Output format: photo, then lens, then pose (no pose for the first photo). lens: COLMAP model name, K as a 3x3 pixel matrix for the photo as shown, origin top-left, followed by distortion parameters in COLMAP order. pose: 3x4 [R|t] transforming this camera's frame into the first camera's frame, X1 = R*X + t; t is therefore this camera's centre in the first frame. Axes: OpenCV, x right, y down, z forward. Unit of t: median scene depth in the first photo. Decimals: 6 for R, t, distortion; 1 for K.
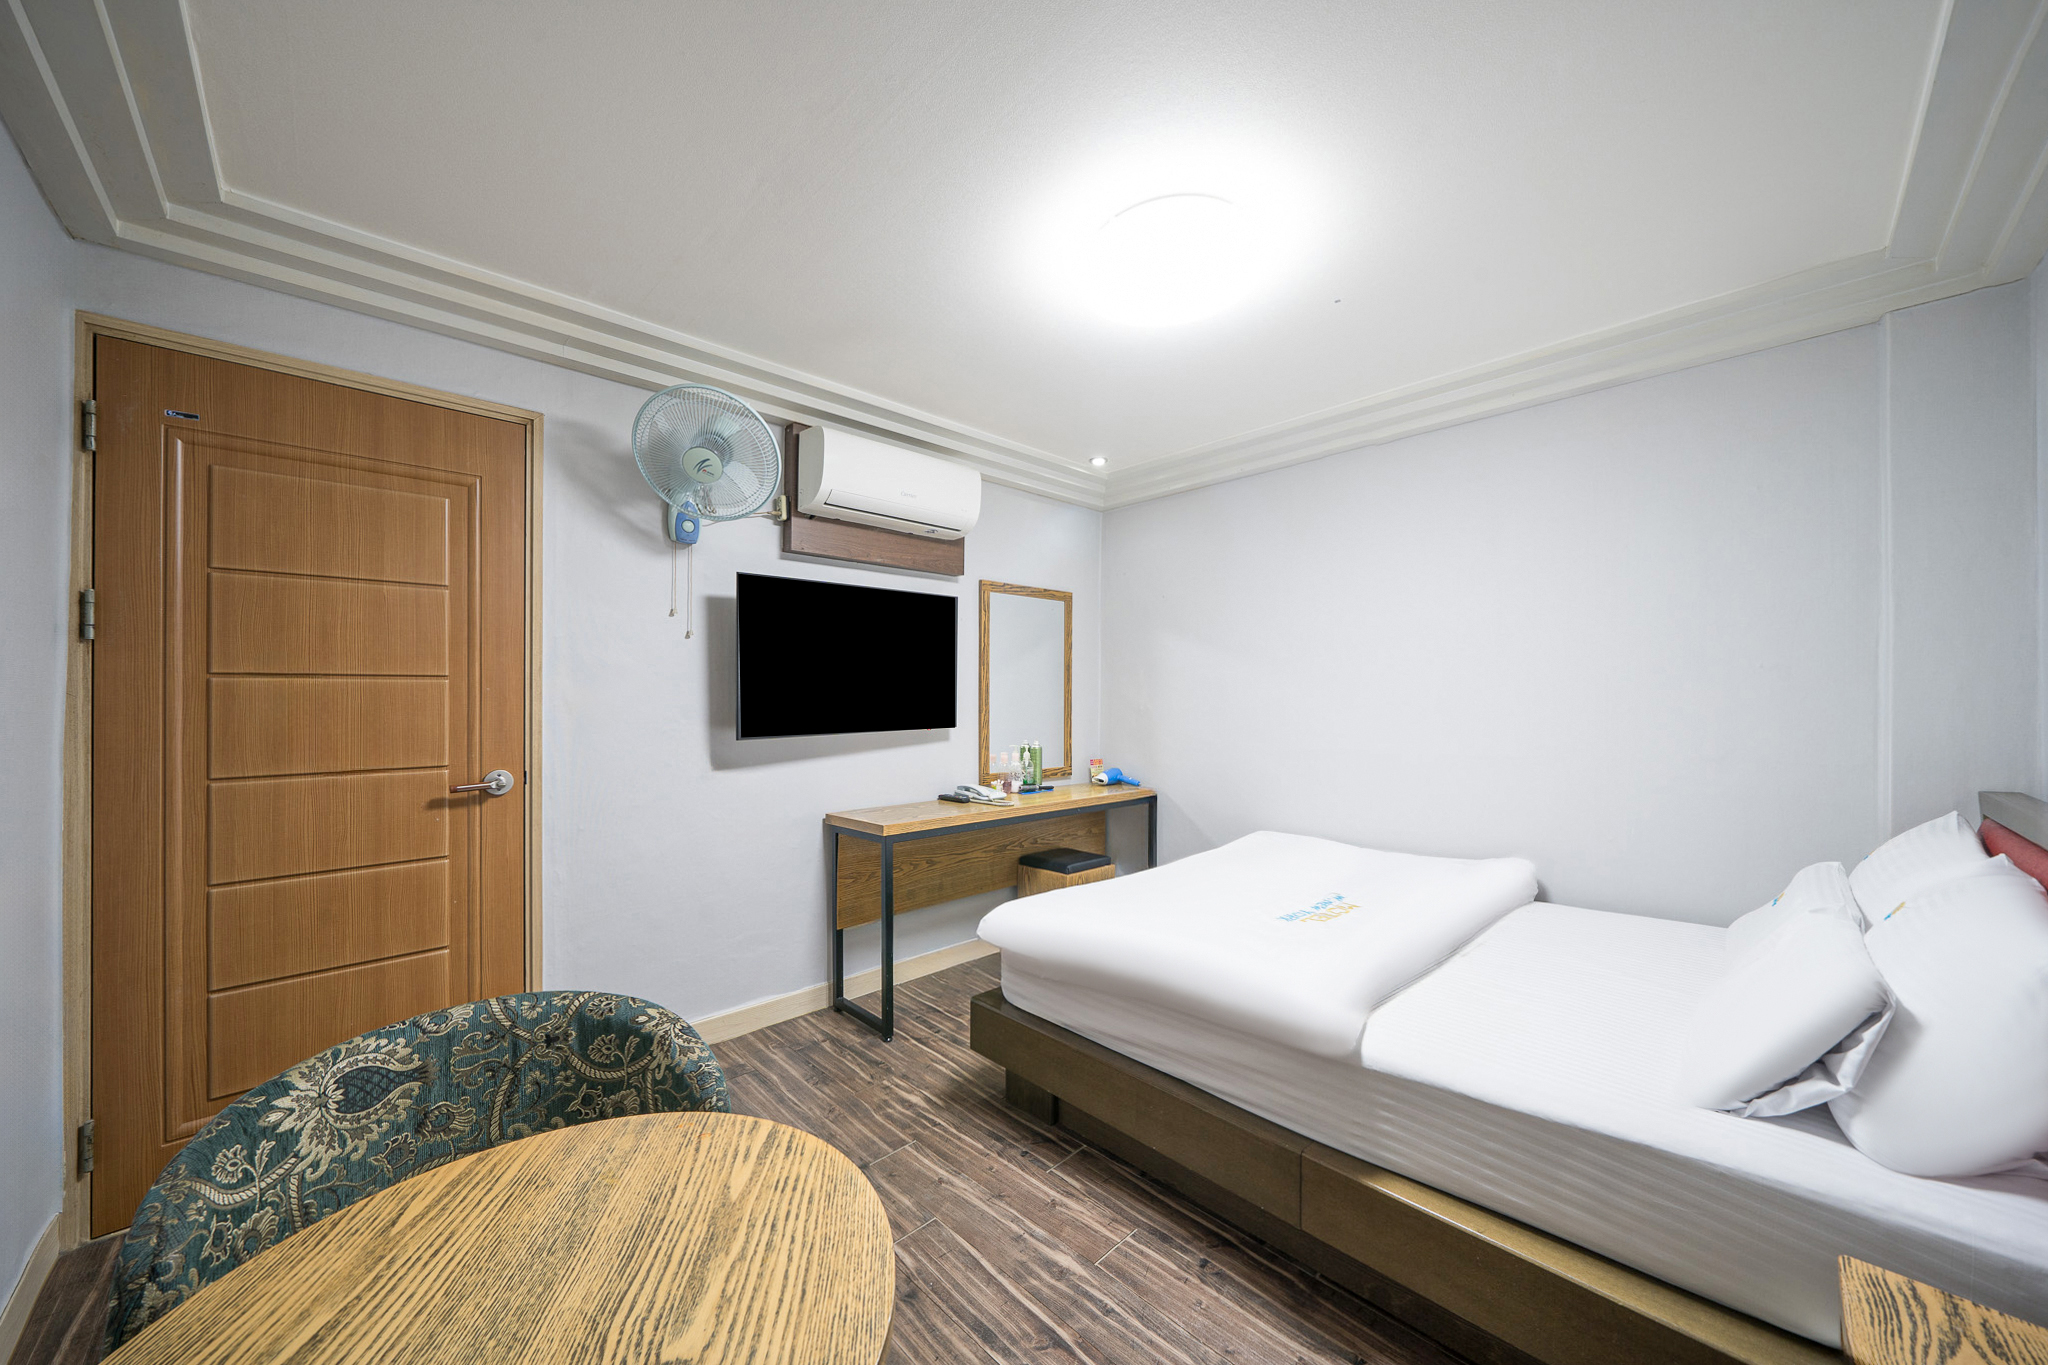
lens RADIAL K [[716.0, 0, 1108.3], [0, 716.0, 730.6], [0, 0, 1]] dist [-0.000788, -0.000048]
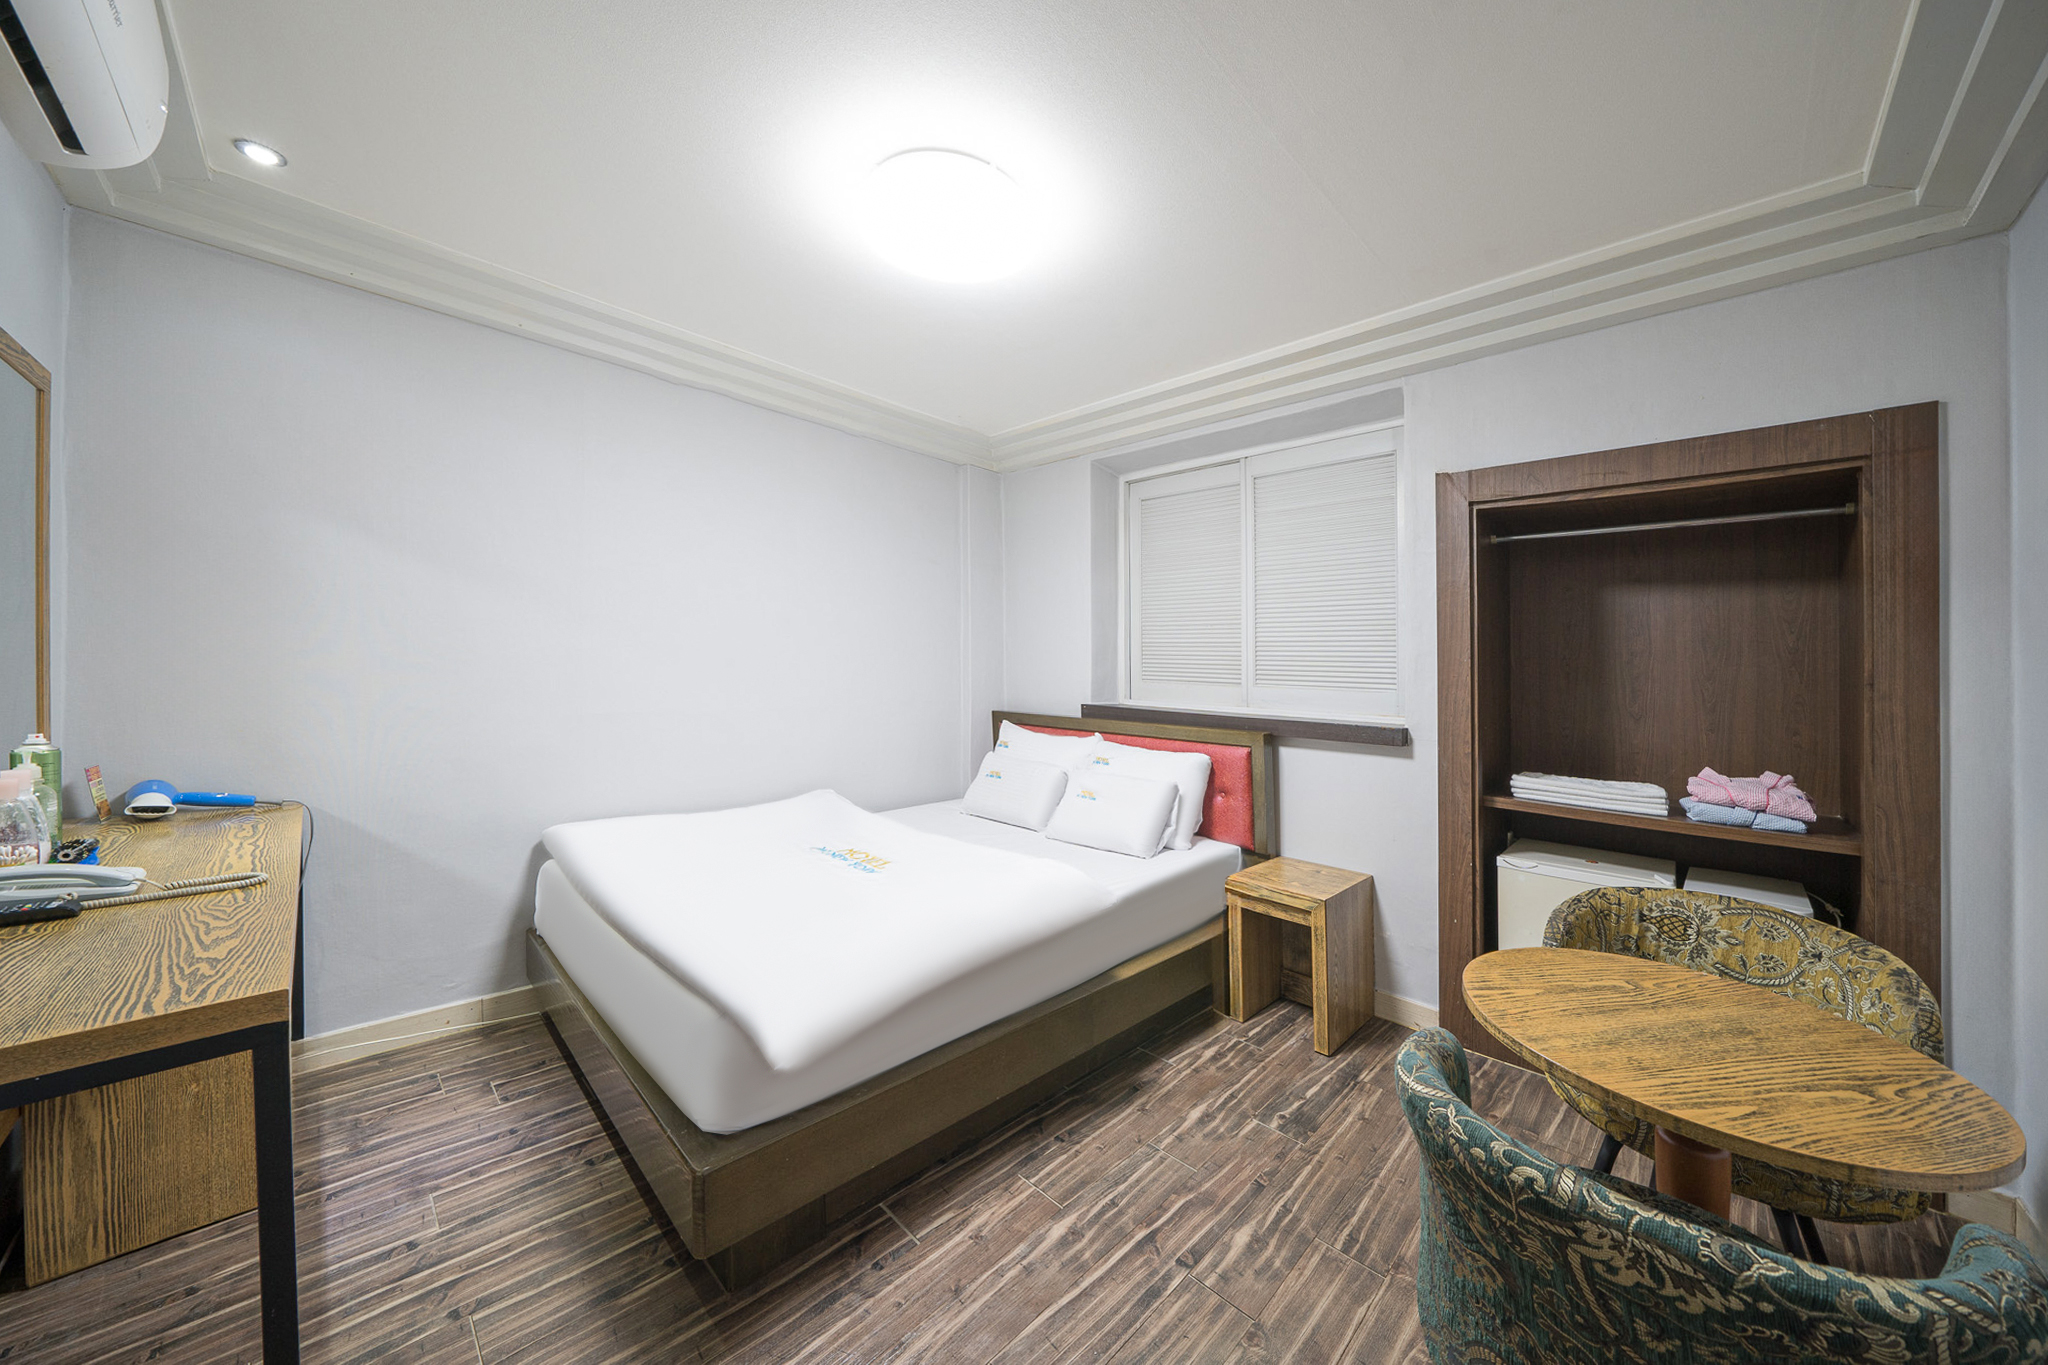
lens RADIAL K [[691.2, 0, 1031.9], [0, 691.2, 677.7], [0, 0, 1]] dist [-0.004025, -0.000213]
pose [[0.052011, -0.006894, 0.998623, -1.059689], [0.010328, 0.999926, 0.006365, -0.031731], [-0.998593, 0.009983, 0.052078, 1.028201]]
